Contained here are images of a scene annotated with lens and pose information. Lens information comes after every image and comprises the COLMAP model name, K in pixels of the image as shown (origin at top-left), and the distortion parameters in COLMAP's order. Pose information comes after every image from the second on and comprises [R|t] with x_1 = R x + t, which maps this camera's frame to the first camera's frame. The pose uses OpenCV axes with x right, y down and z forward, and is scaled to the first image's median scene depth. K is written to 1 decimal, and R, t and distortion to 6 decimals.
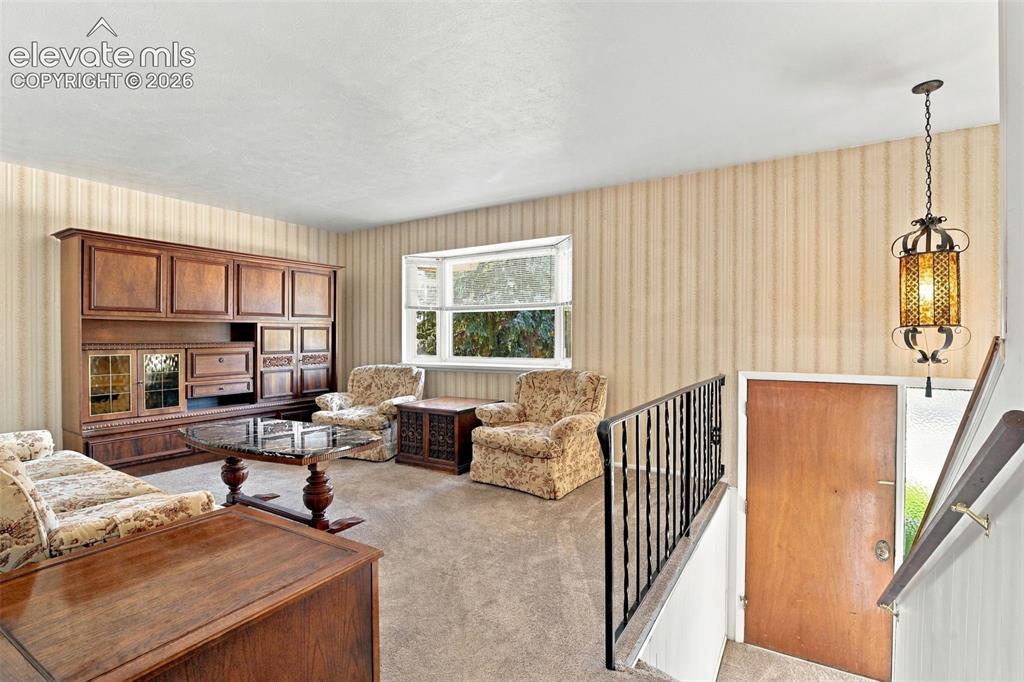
lens RADIAL K [[479.0, 0, 520.5], [0, 479.0, 338.3], [0, 0, 1]] dist [-0.034918, 0.006618]
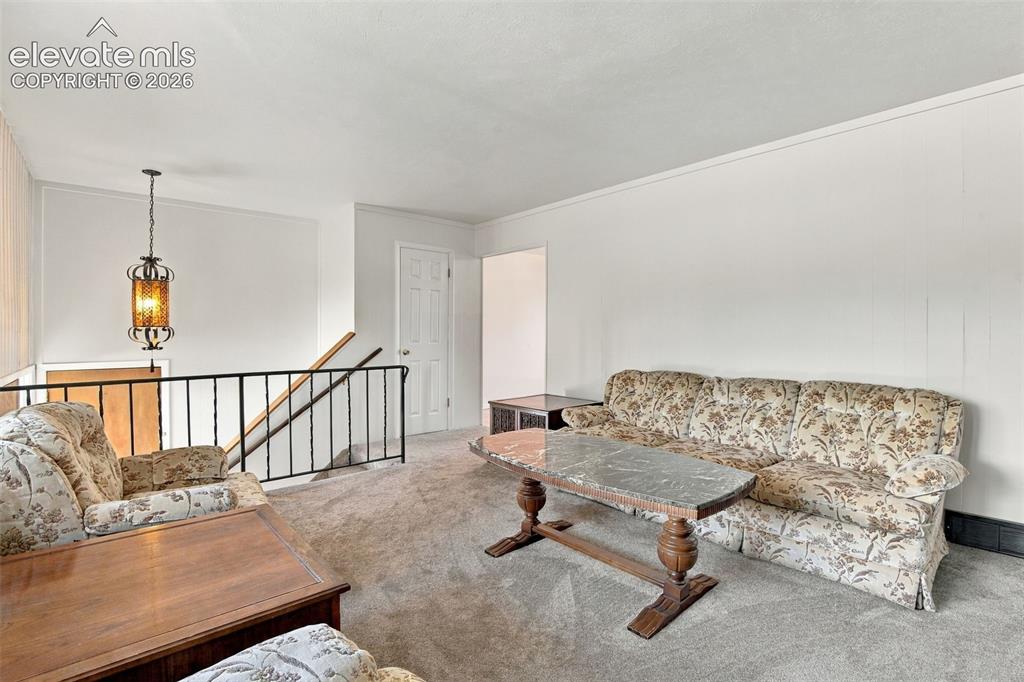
lens RADIAL K [[479.0, 0, 518.4], [0, 479.0, 334.7], [0, 0, 1]] dist [-0.034918, 0.006618]
pose [[-0.960262, 0.002639, 0.279088, -0.460338], [0.003310, 0.999993, 0.001933, 0.000018], [-0.279081, 0.002780, -0.960264, 1.344580]]
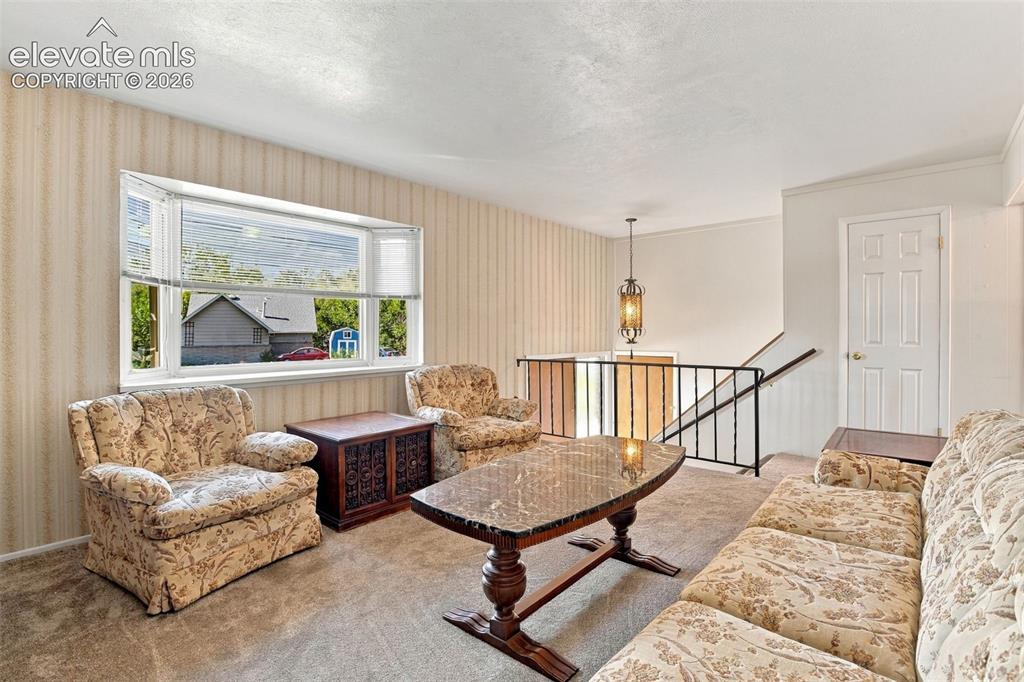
lens RADIAL K [[479.0, 0, 518.1], [0, 479.0, 337.0], [0, 0, 1]] dist [-0.034918, 0.006618]
pose [[0.160750, -0.013653, 0.986901, -0.928275], [0.001976, 0.999907, 0.013511, -0.007291], [-0.986993, -0.000222, 0.160762, 0.726410]]
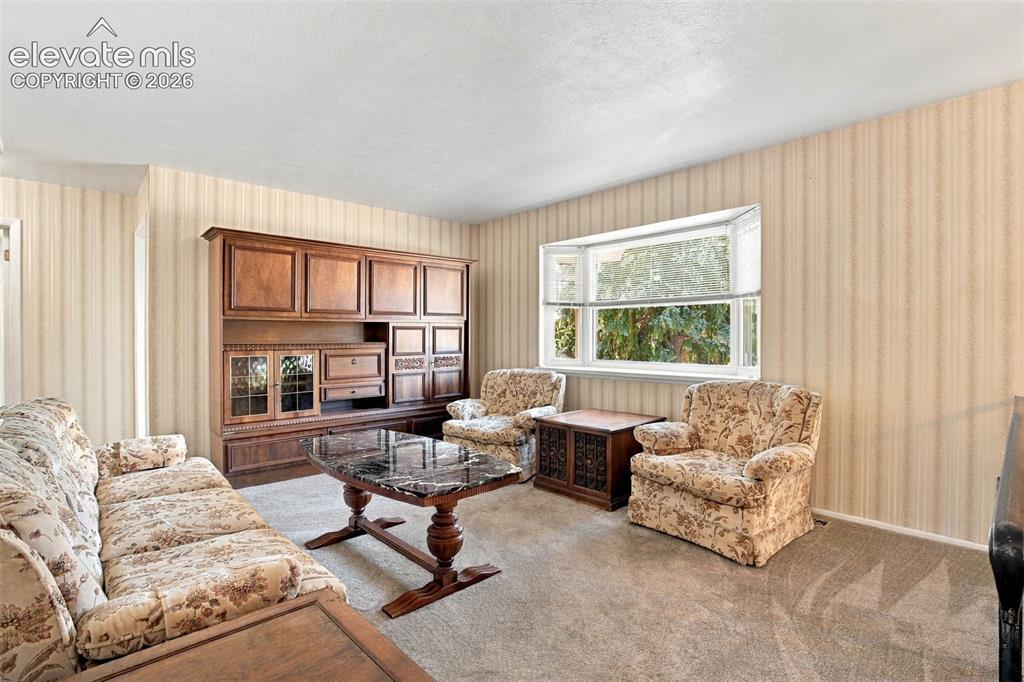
lens RADIAL K [[479.0, 0, 519.0], [0, 479.0, 341.1], [0, 0, 1]] dist [-0.034918, 0.006618]
pose [[0.964373, 0.004007, -0.264514, -0.069562], [-0.001655, 0.999957, 0.009111, -0.004947], [0.264540, -0.008349, 0.964339, 0.191244]]
